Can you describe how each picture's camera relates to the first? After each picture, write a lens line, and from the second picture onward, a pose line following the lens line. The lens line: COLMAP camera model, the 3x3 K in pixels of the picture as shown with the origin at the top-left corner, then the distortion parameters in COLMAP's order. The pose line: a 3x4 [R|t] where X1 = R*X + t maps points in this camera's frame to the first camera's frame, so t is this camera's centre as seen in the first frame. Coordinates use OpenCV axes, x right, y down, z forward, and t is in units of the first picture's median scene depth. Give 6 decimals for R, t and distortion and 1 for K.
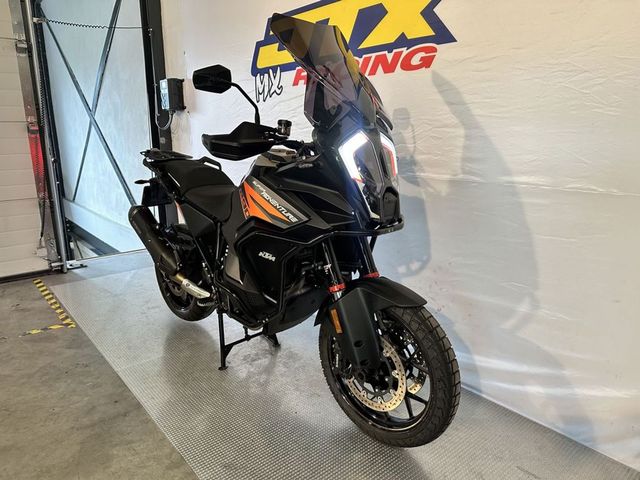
lens RADIAL K [[454.9, 0, 318.6], [0, 454.9, 241.7], [0, 0, 1]] dist [0.030056, -0.039195]
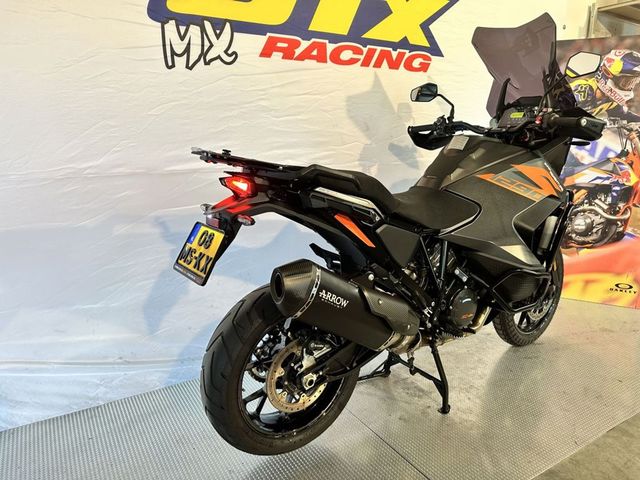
lens RADIAL K [[454.9, 0, 321.6], [0, 454.9, 239.1], [0, 0, 1]] dist [0.030056, -0.039195]
pose [[0.137421, -0.207325, 0.968572, -0.808074], [0.240399, 0.955594, 0.170439, -0.167510], [-0.960898, 0.209421, 0.181159, 0.843251]]
